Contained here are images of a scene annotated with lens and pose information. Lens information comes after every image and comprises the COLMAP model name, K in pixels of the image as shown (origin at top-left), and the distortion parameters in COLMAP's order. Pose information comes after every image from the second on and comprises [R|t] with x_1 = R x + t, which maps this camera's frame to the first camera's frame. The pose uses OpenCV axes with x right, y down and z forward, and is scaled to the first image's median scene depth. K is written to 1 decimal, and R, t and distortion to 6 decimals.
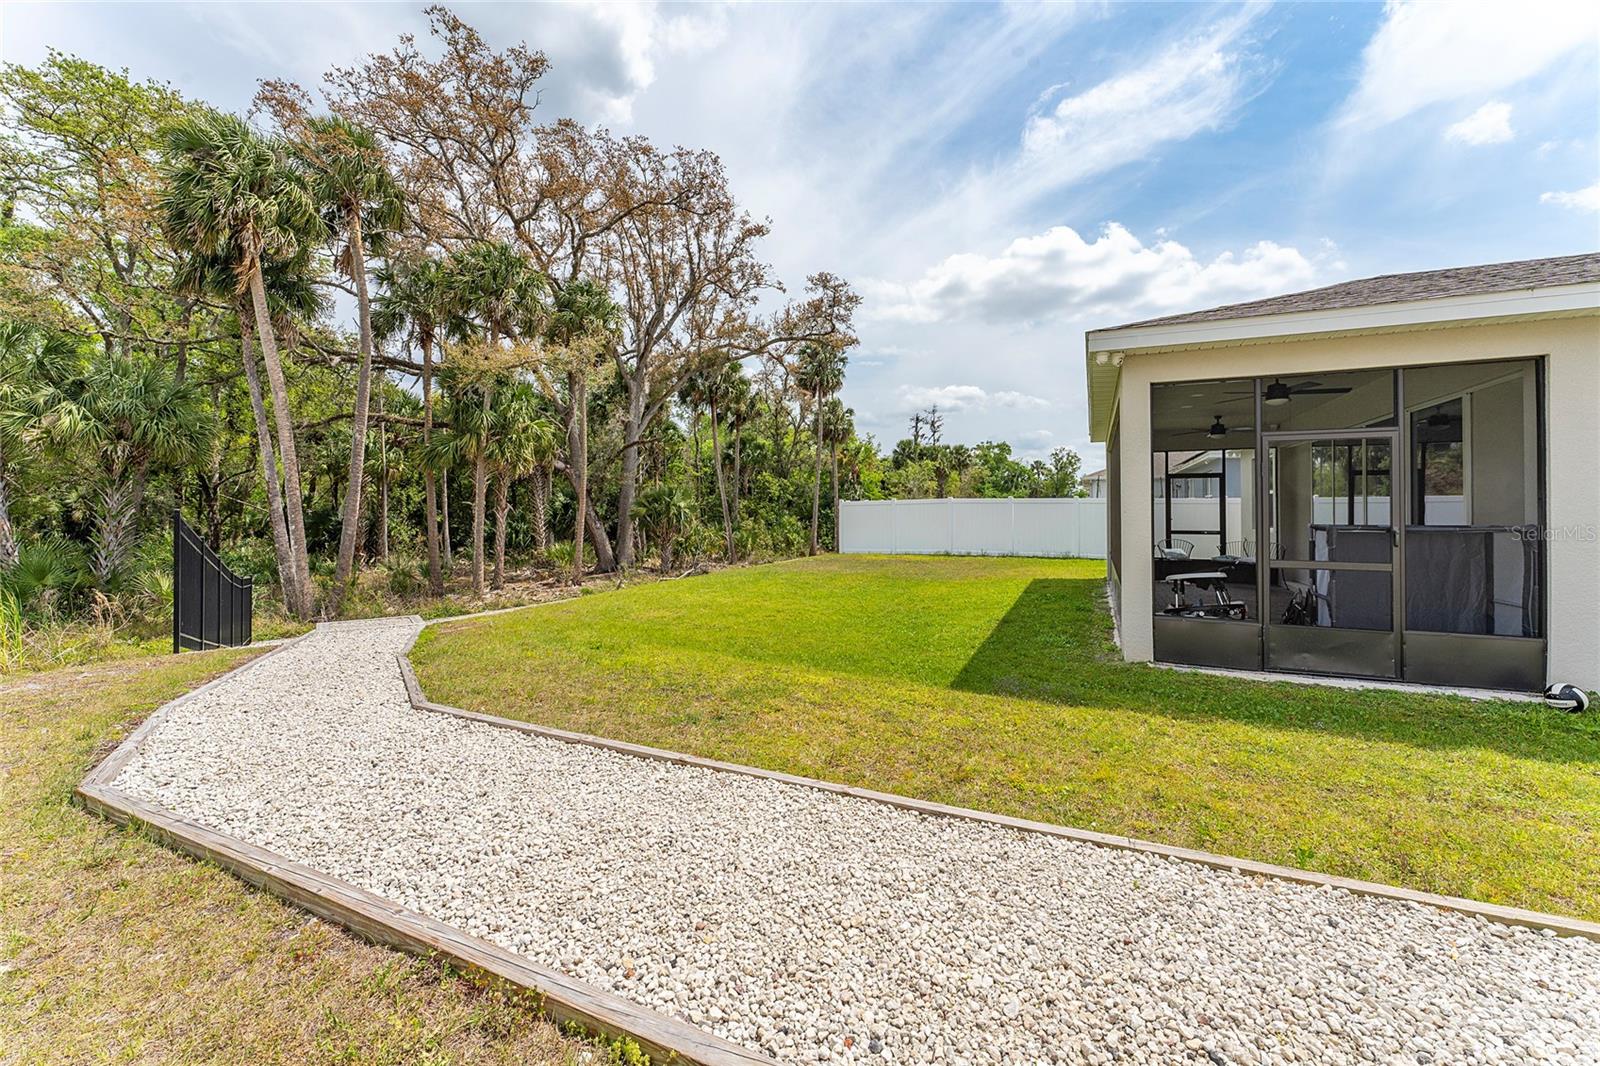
lens RADIAL K [[631.3, 0, 791.5], [0, 631.3, 515.9], [0, 0, 1]] dist [0.000639, 0.000031]
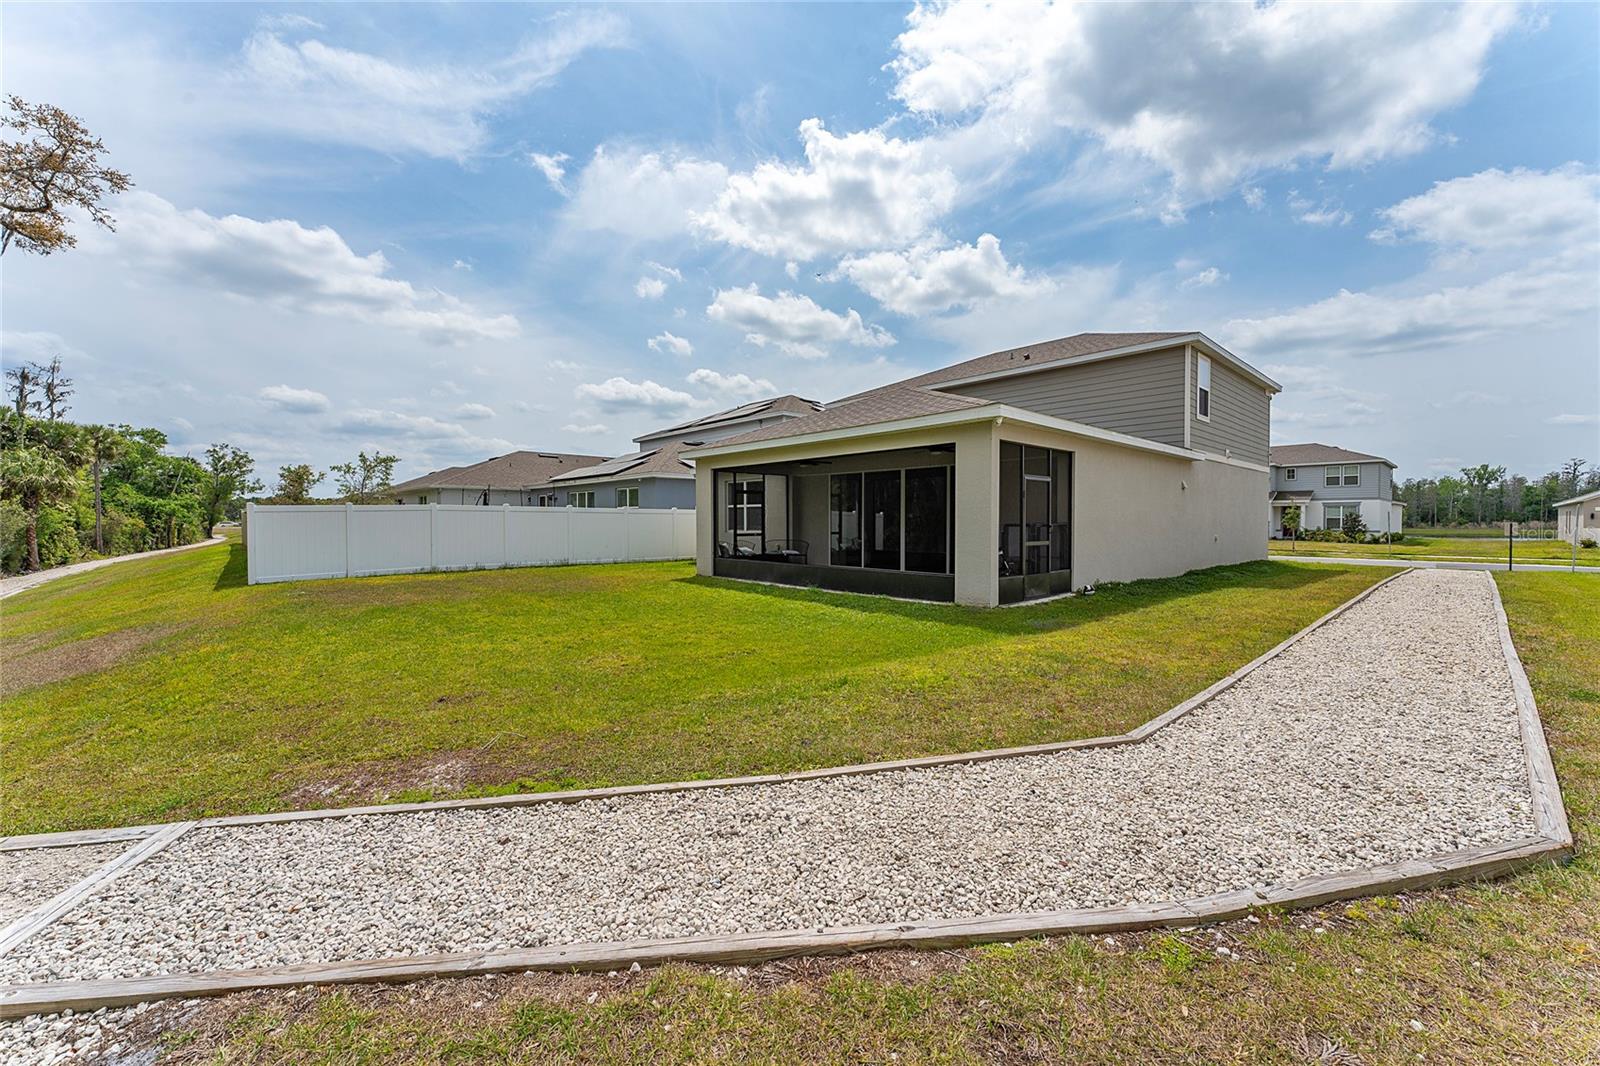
lens RADIAL K [[631.3, 0, 795.9], [0, 631.3, 527.9], [0, 0, 1]] dist [0.000639, 0.000031]
pose [[0.402744, -0.010213, 0.915256, -0.091587], [0.010071, 0.999927, 0.006727, 0.000594], [-0.915257, 0.006508, 0.402817, 0.063279]]
